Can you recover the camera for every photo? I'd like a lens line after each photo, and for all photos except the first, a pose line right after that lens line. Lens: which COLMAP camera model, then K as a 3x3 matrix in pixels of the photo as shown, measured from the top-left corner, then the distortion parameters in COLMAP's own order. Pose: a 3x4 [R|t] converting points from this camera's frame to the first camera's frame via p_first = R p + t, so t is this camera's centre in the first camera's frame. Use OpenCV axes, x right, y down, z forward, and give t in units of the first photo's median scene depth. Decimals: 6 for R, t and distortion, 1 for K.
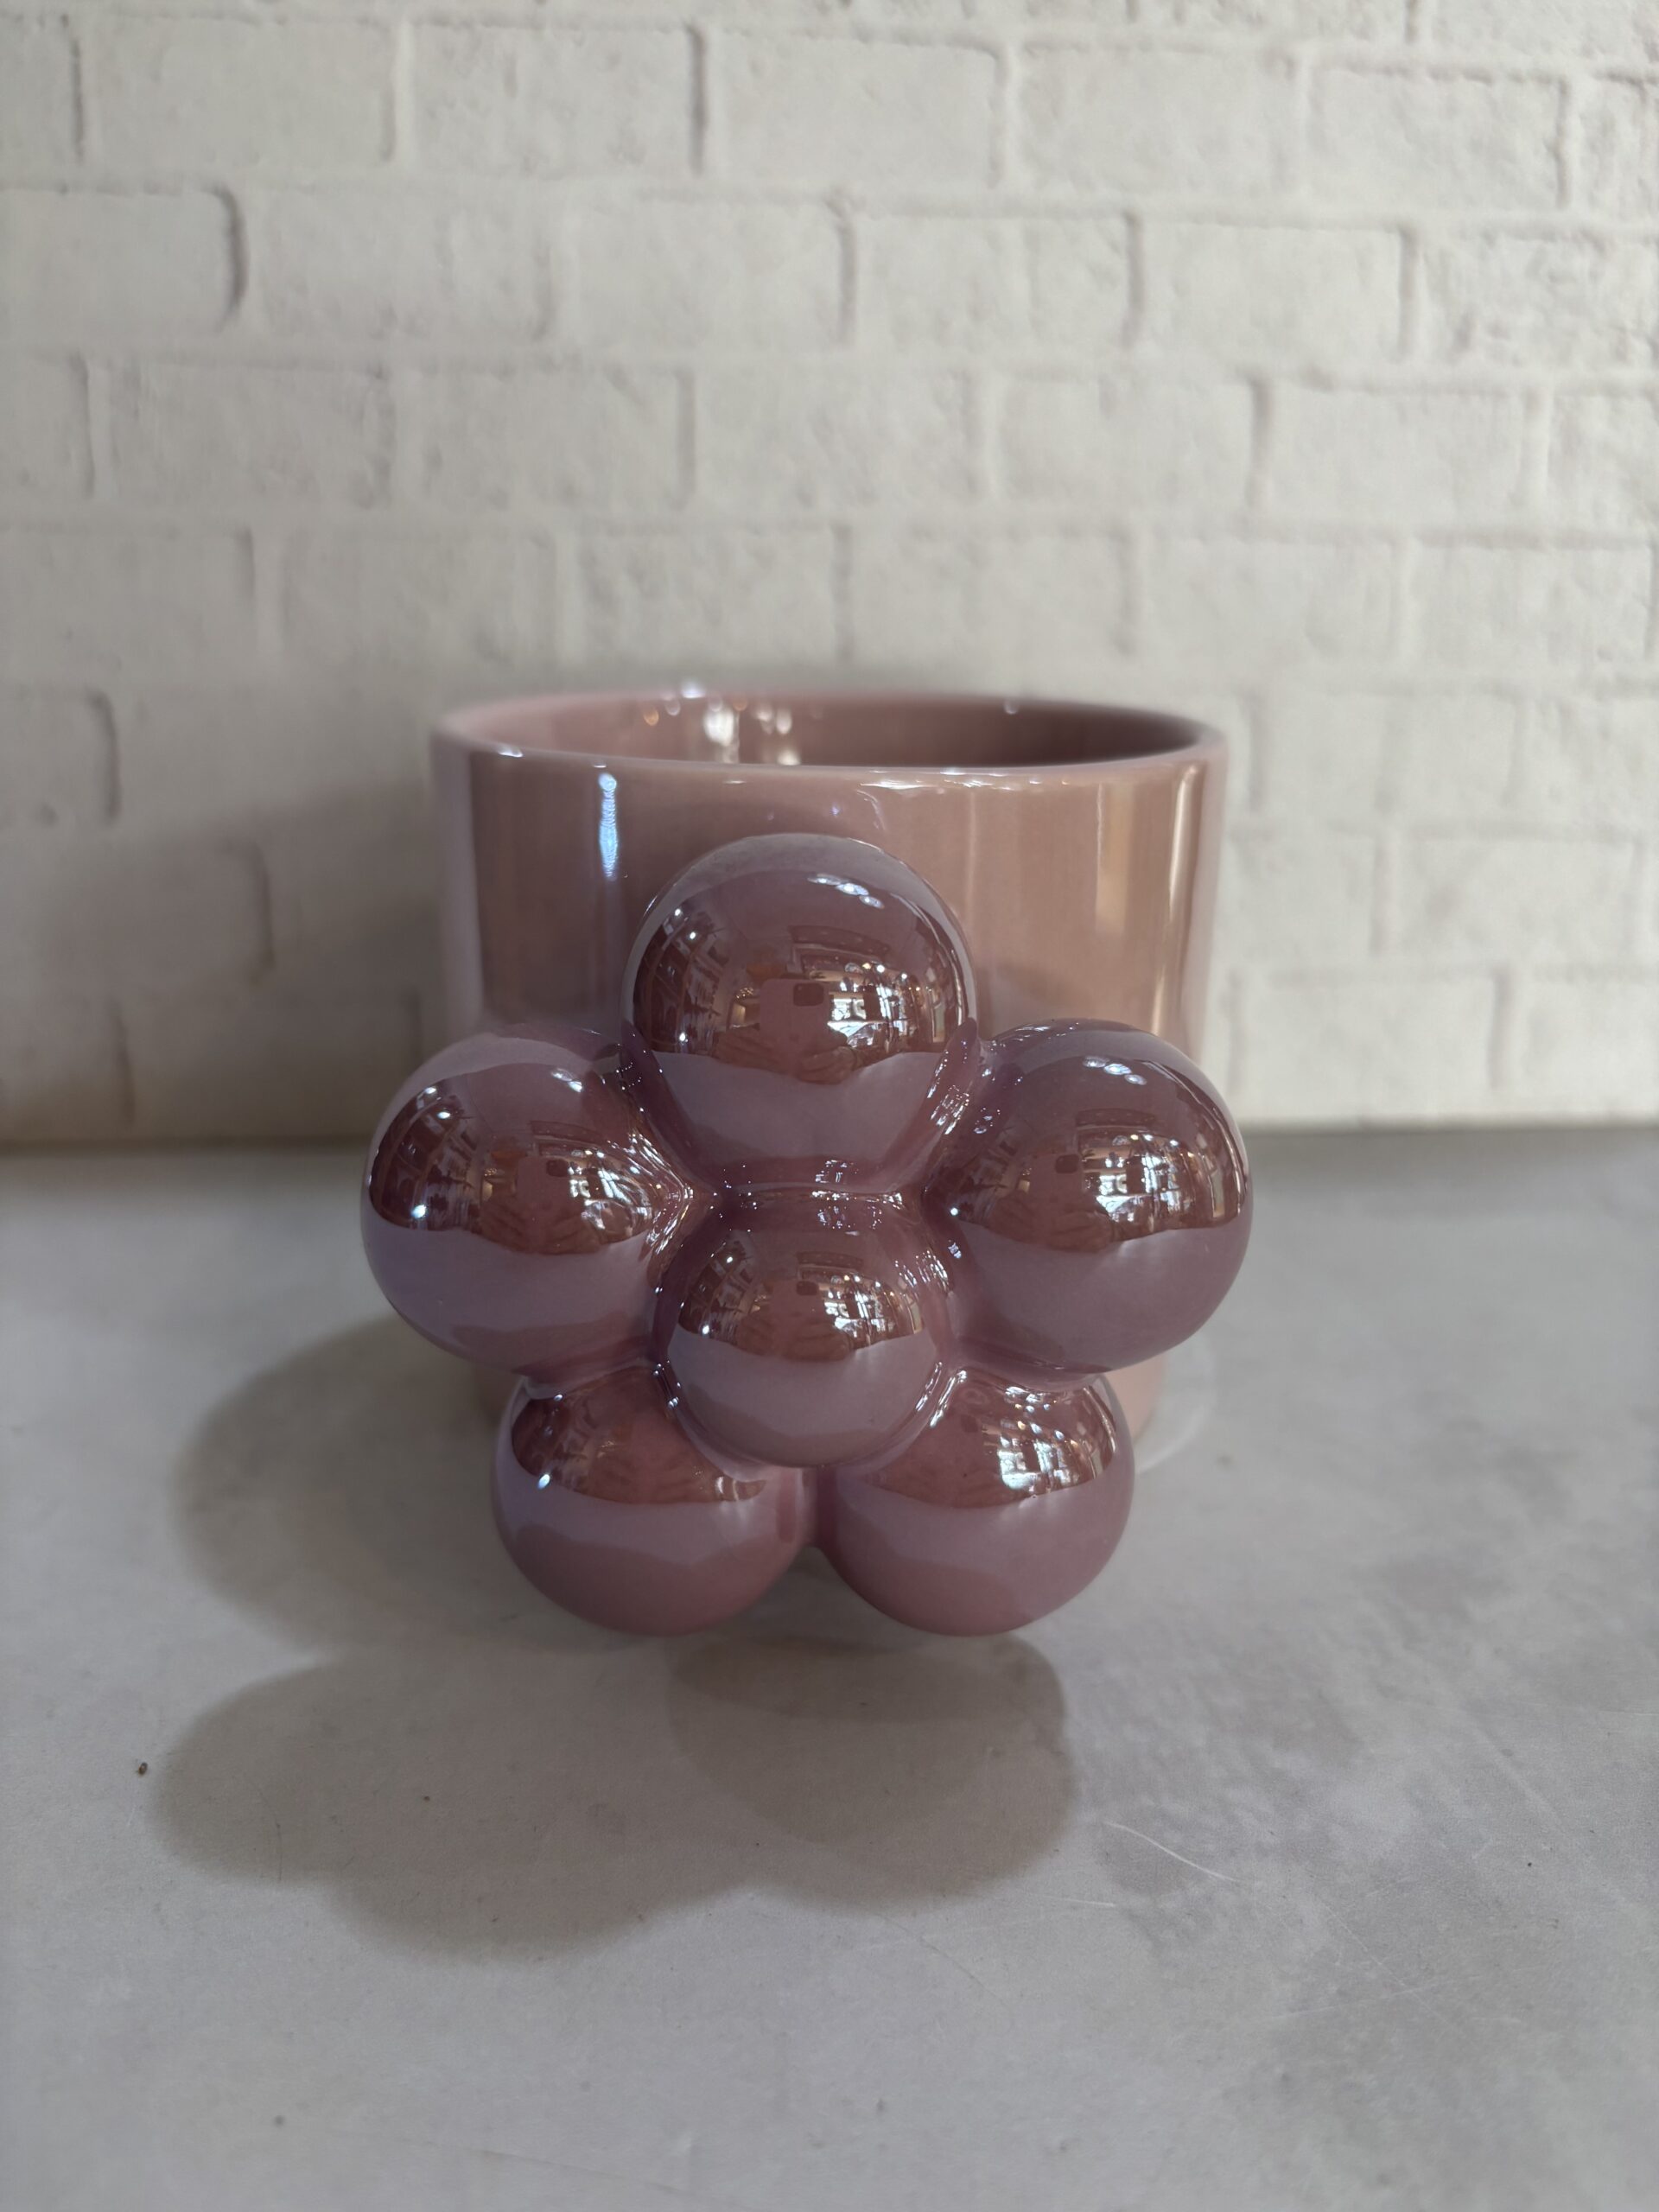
lens RADIAL K [[1806.9, 0, 851.8], [0, 1806.9, 1129.3], [0, 0, 1]] dist [-0.007565, -0.032756]
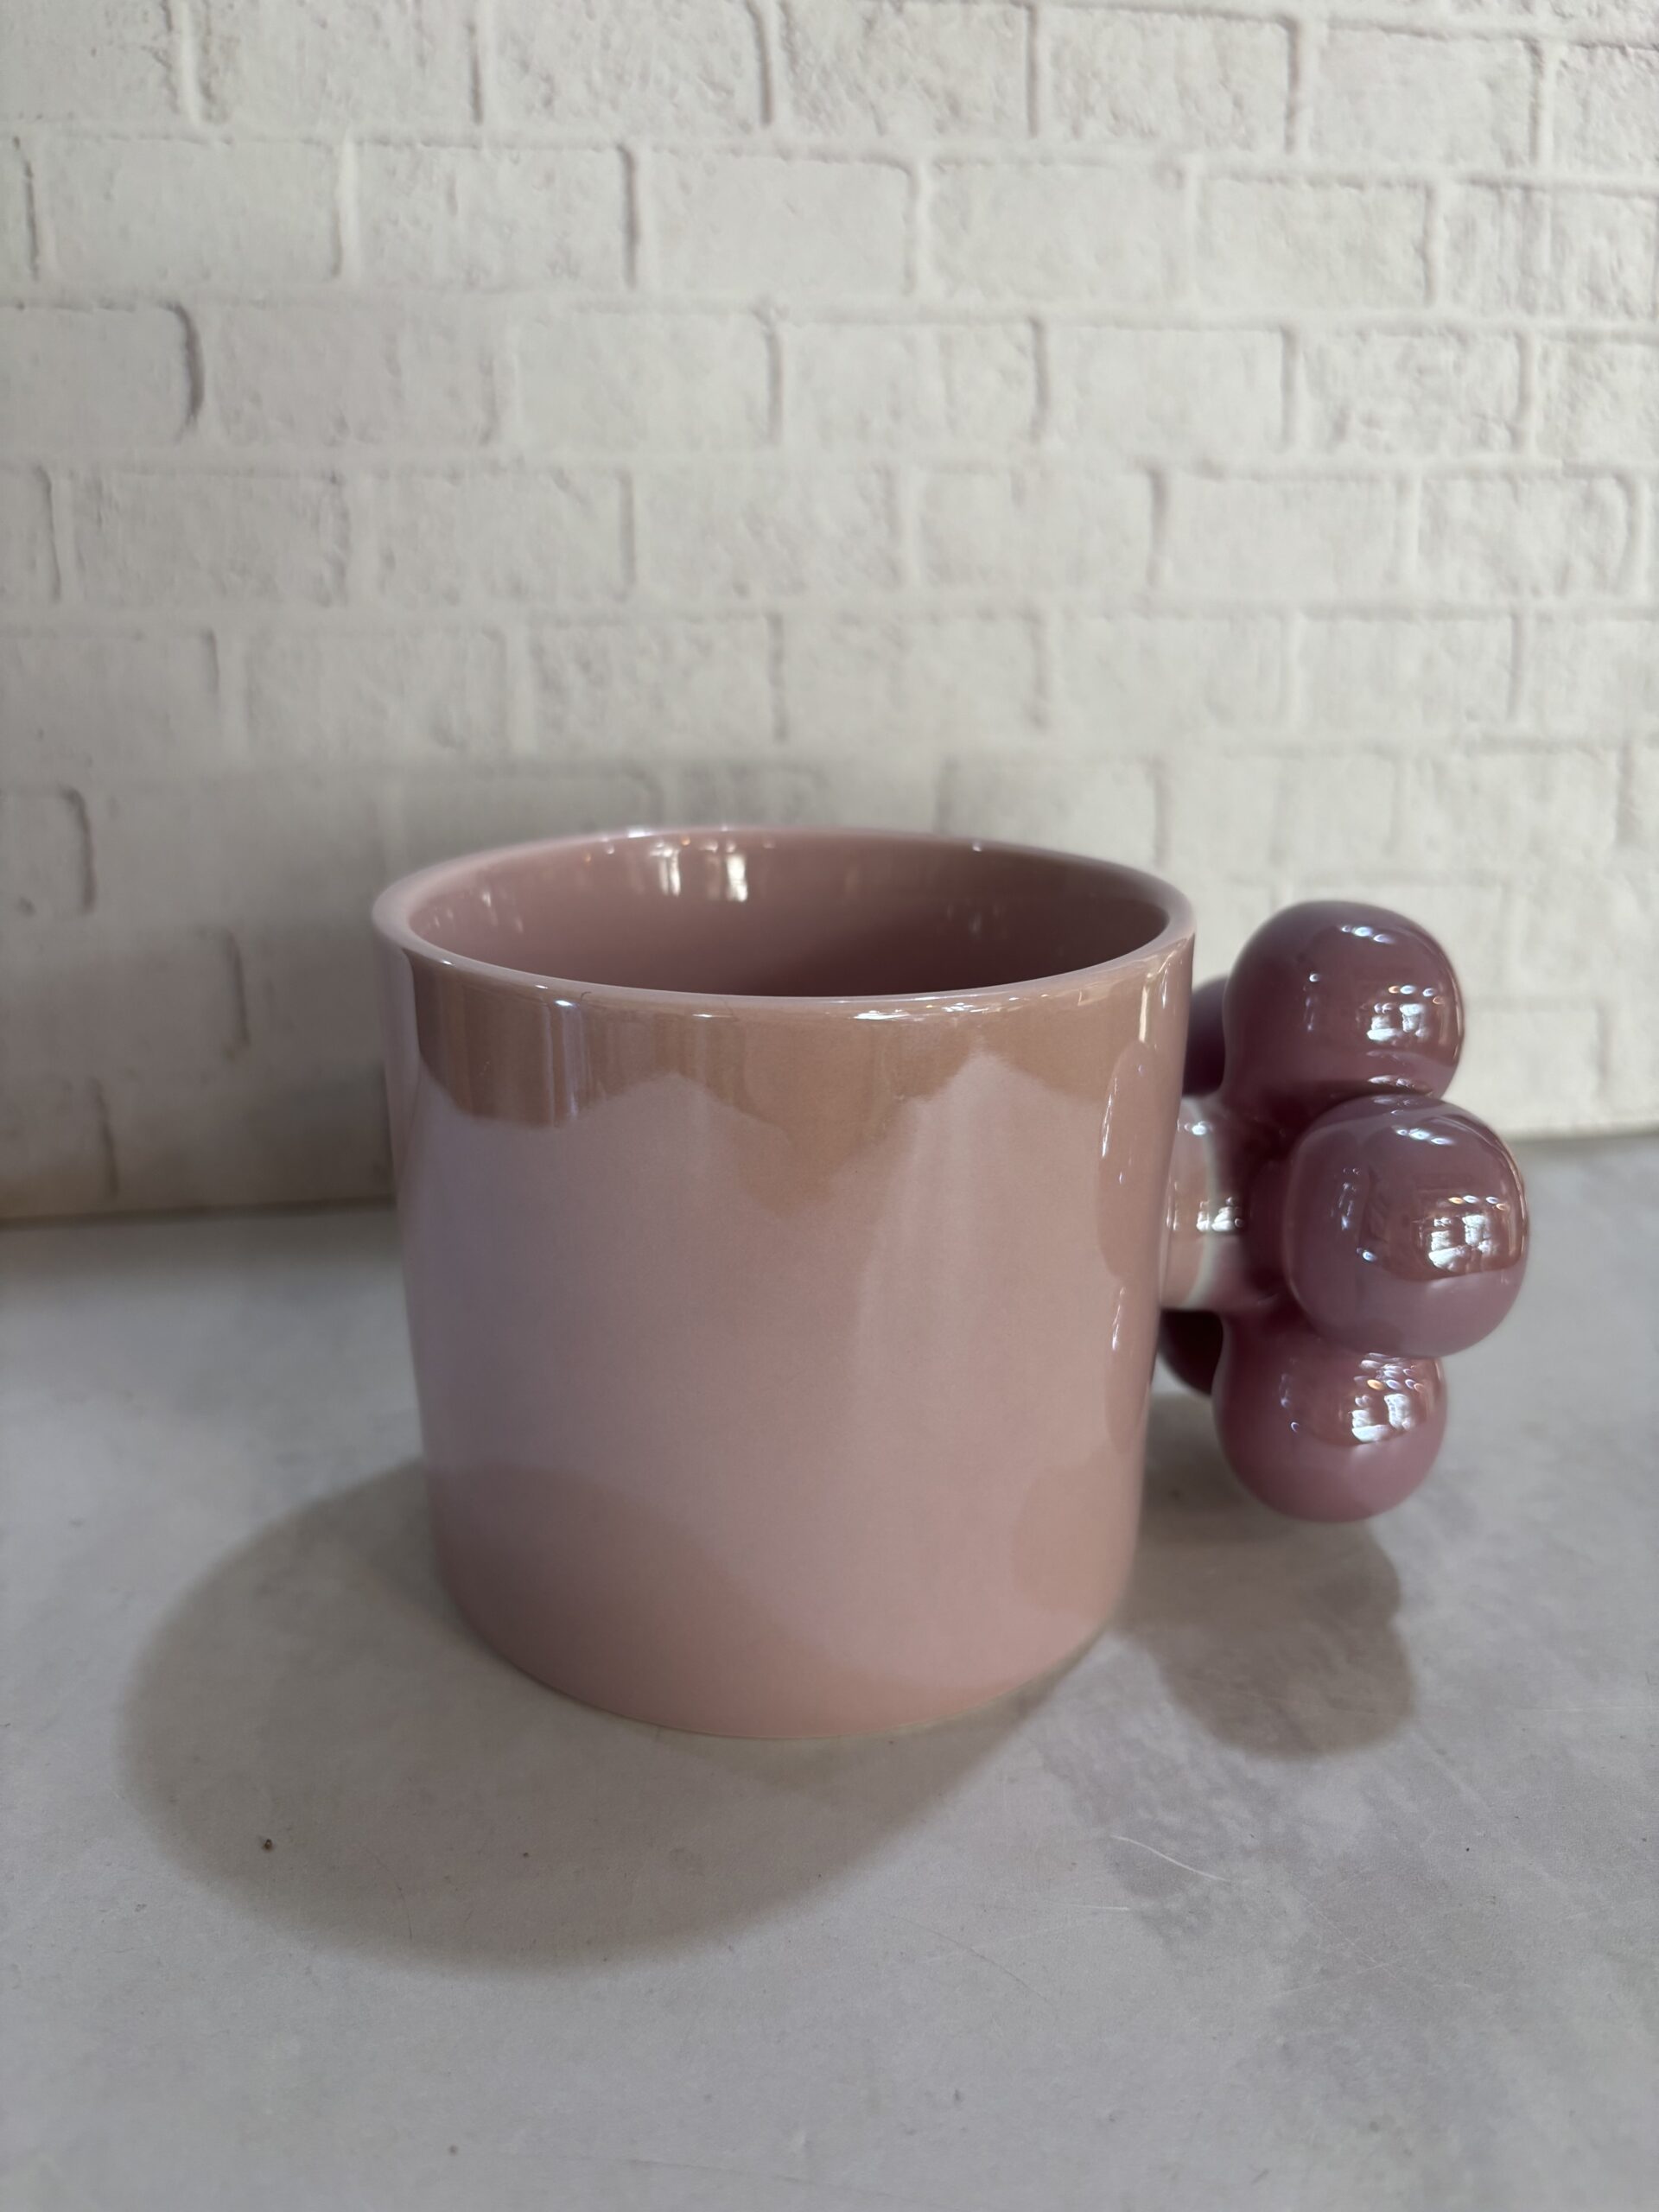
lens RADIAL K [[1806.9, 0, 842.9], [0, 1806.9, 1127.2], [0, 0, 1]] dist [-0.007565, -0.032756]
pose [[0.996934, -0.033932, 0.070504, -0.052929], [0.032291, 0.999183, 0.024295, -0.057614], [-0.071270, -0.021944, 0.997216, -0.076402]]
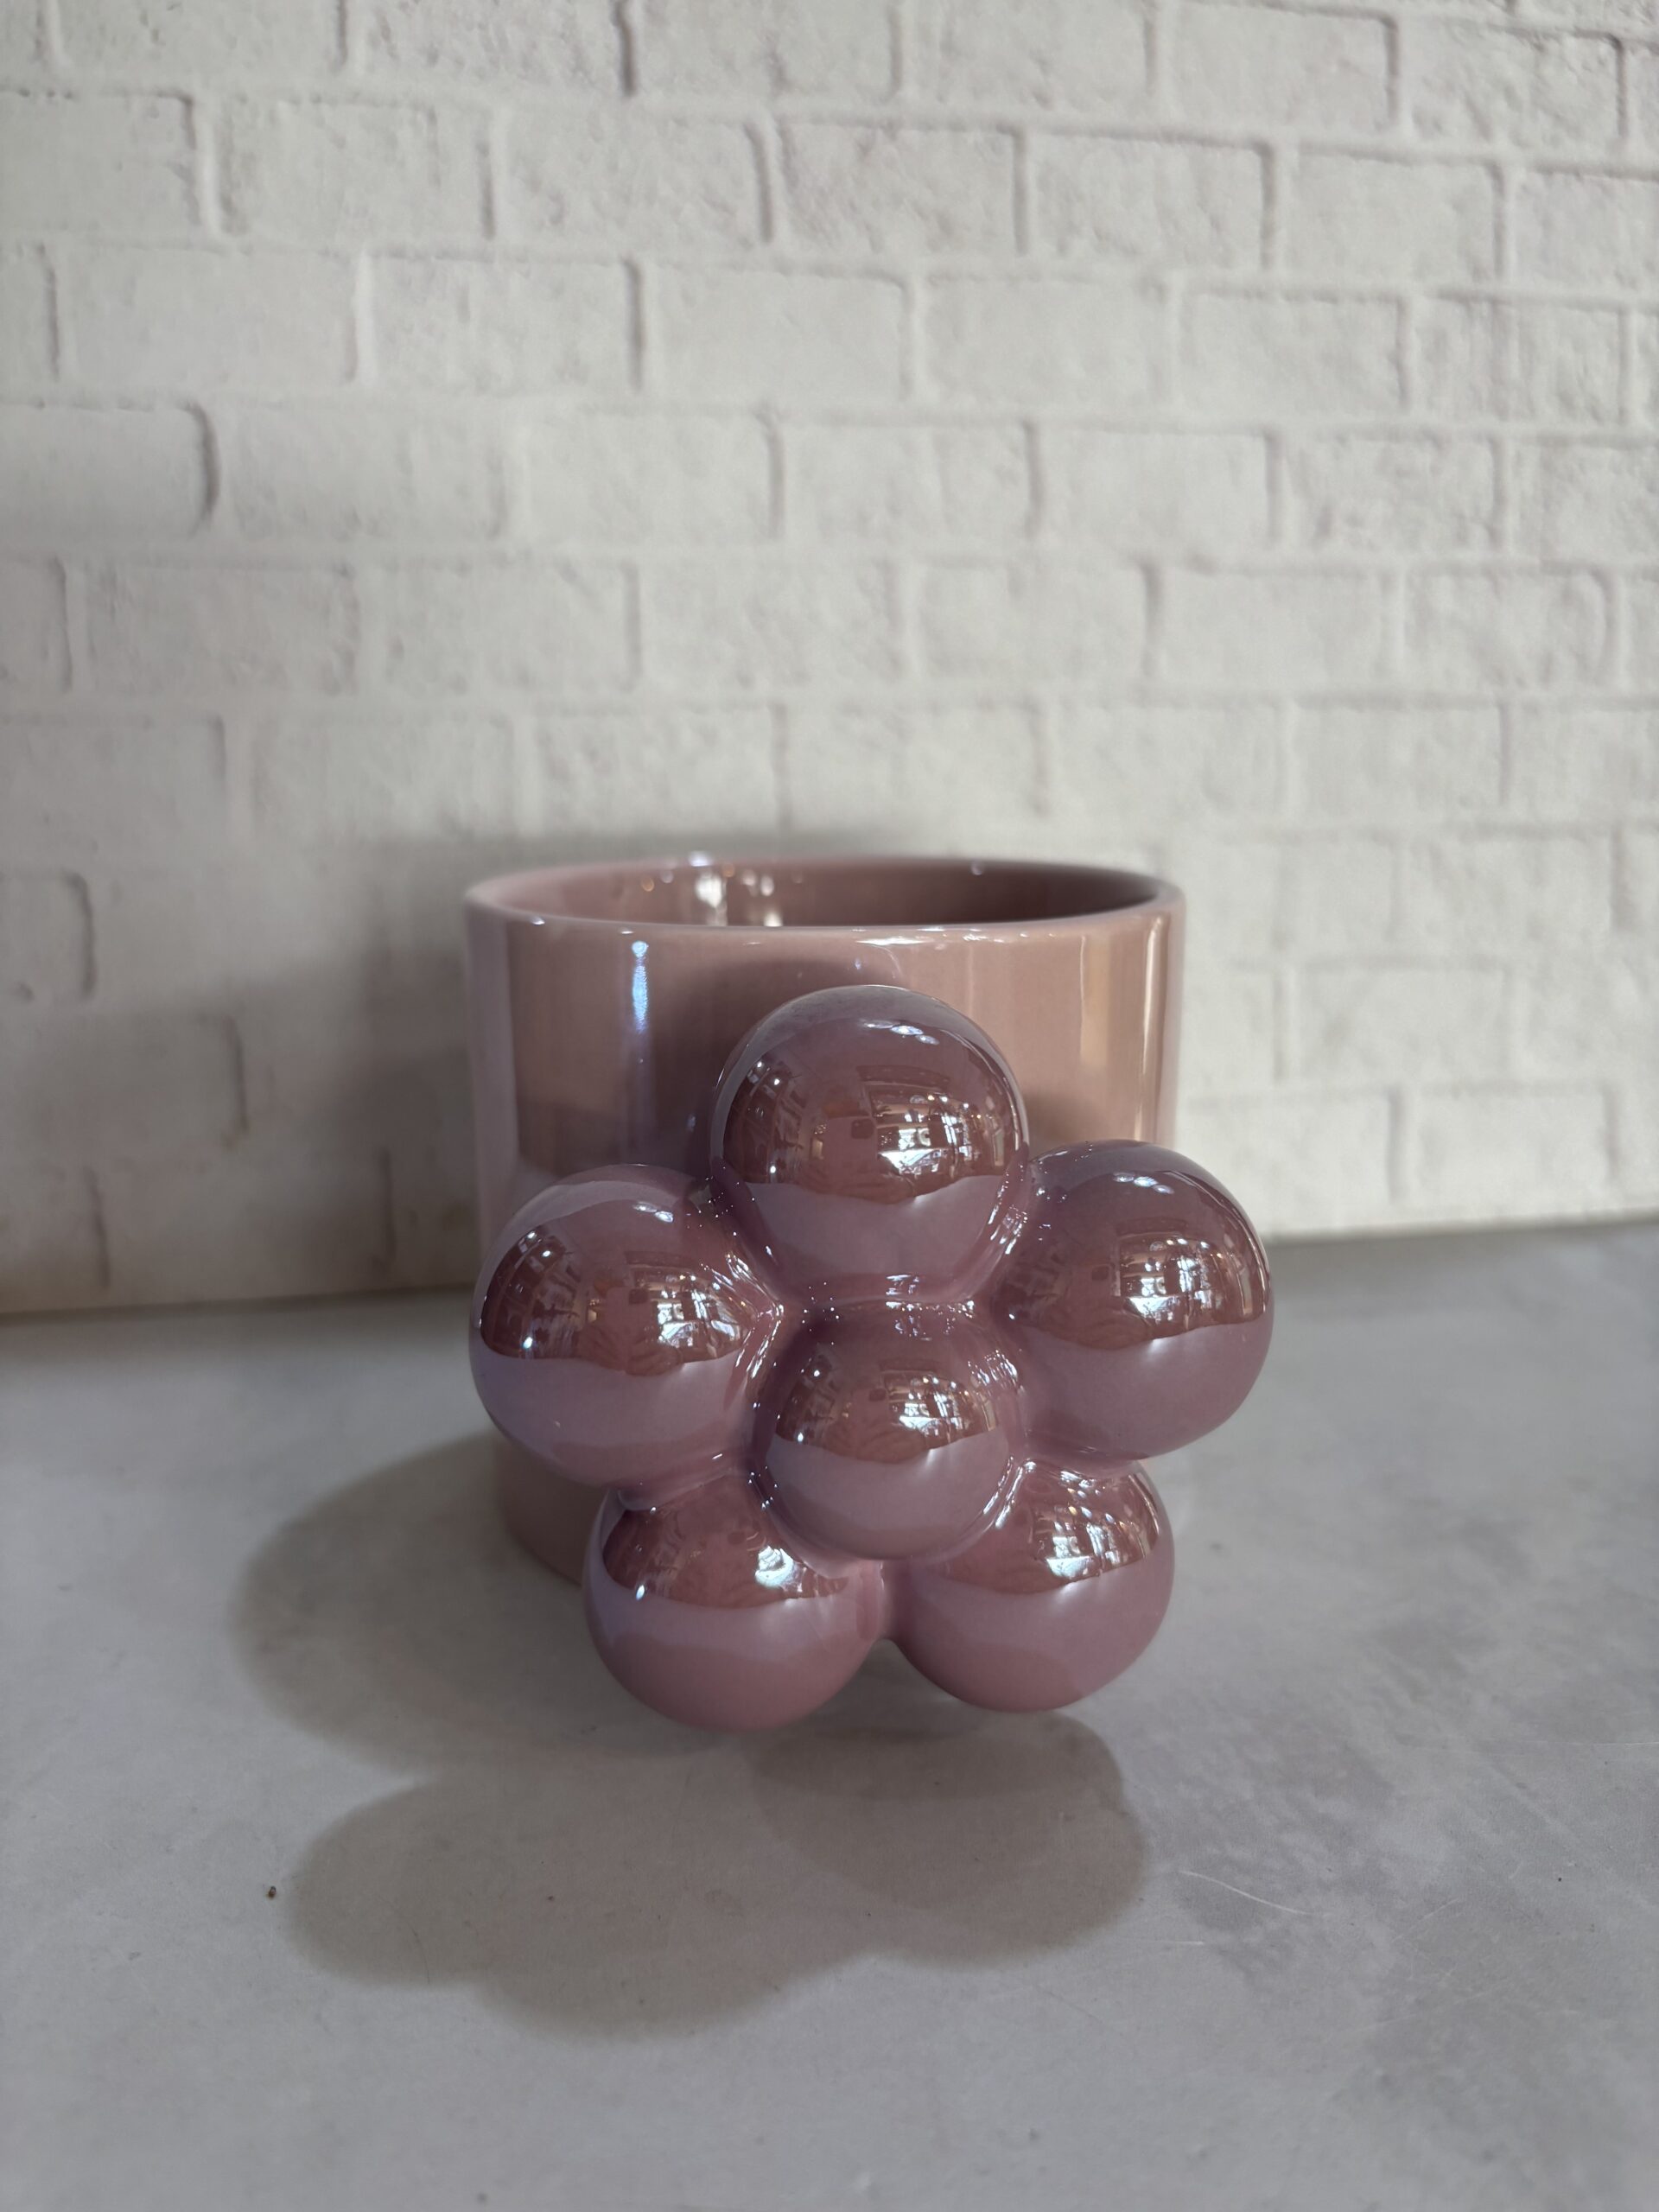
lens RADIAL K [[1806.9, 0, 844.6], [0, 1806.9, 1115.6], [0, 0, 1]] dist [-0.007565, -0.032756]
pose [[0.995323, -0.038768, 0.088480, -0.073793], [0.046377, 0.995247, -0.085628, 0.006242], [-0.084740, 0.089331, 0.992391, -0.056480]]
